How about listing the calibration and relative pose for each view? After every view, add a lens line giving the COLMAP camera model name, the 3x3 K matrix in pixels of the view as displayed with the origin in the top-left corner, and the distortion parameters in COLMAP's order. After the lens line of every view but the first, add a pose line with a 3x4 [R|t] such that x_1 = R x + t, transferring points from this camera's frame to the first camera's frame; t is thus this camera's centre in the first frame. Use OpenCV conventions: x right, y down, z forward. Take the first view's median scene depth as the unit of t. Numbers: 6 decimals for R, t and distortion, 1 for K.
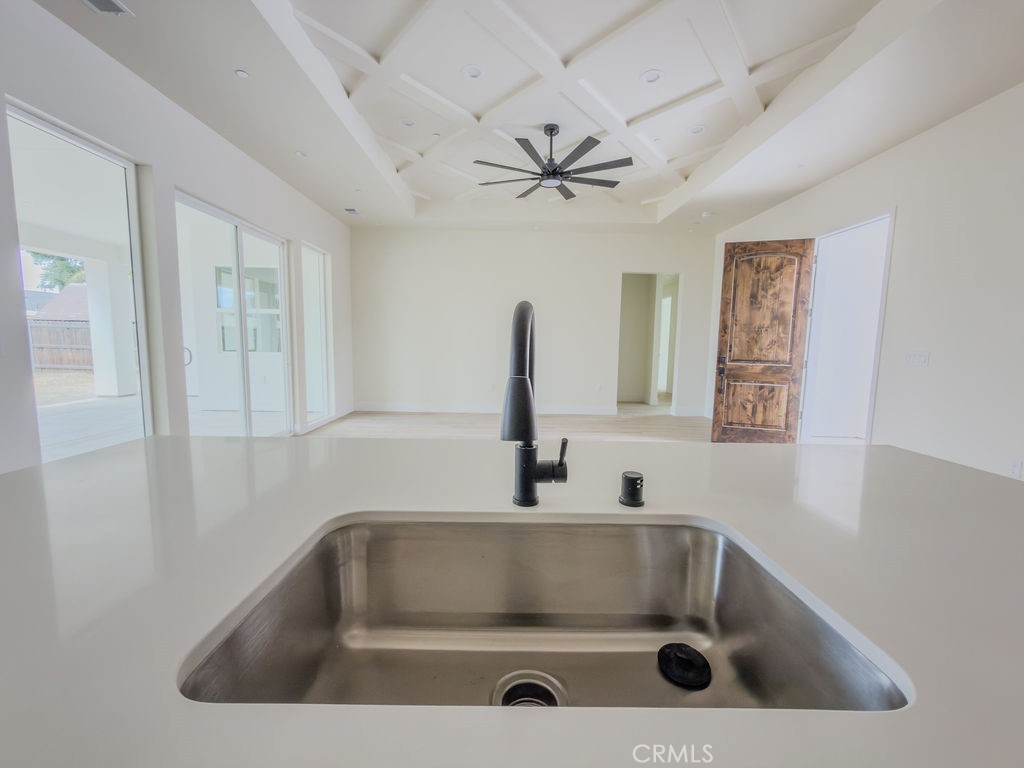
lens RADIAL K [[411.7, 0, 512.0], [0, 411.7, 384.0], [0, 0, 1]] dist [-0.000867, -0.000120]
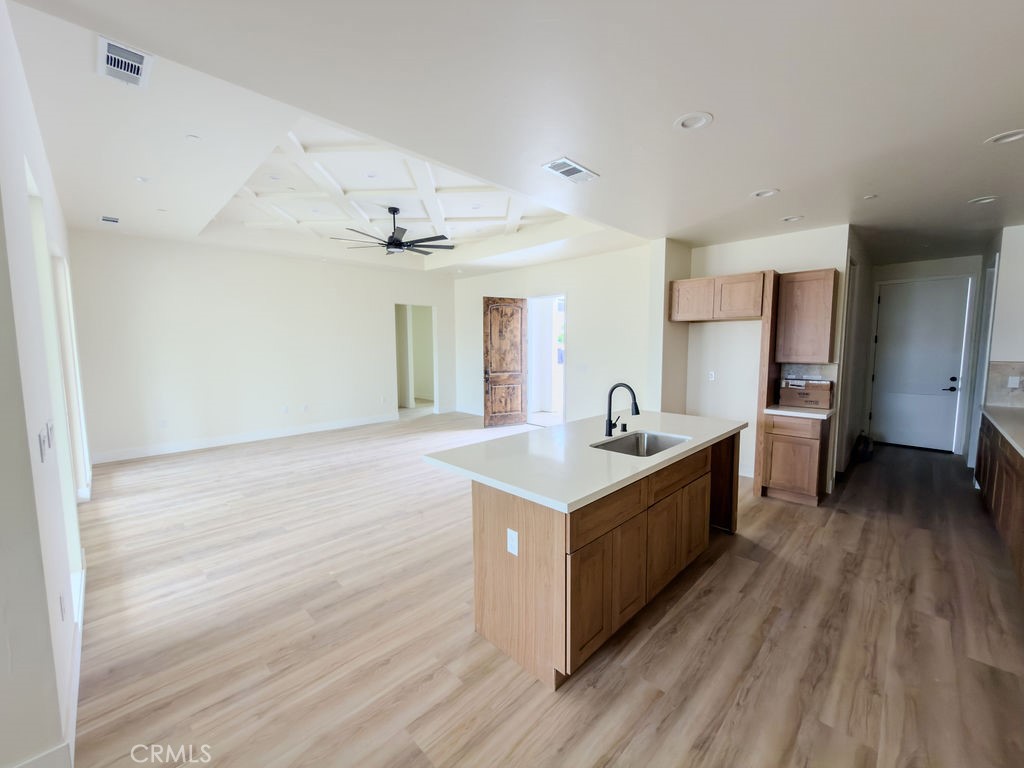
lens RADIAL K [[411.7, 0, 512.0], [0, 411.7, 384.0], [0, 0, 1]] dist [-0.000867, -0.000120]
pose [[0.714027, -0.085047, 0.694934, -0.504319], [0.086389, 0.995712, 0.033095, -0.058904], [-0.694768, 0.036404, 0.718312, -0.168160]]
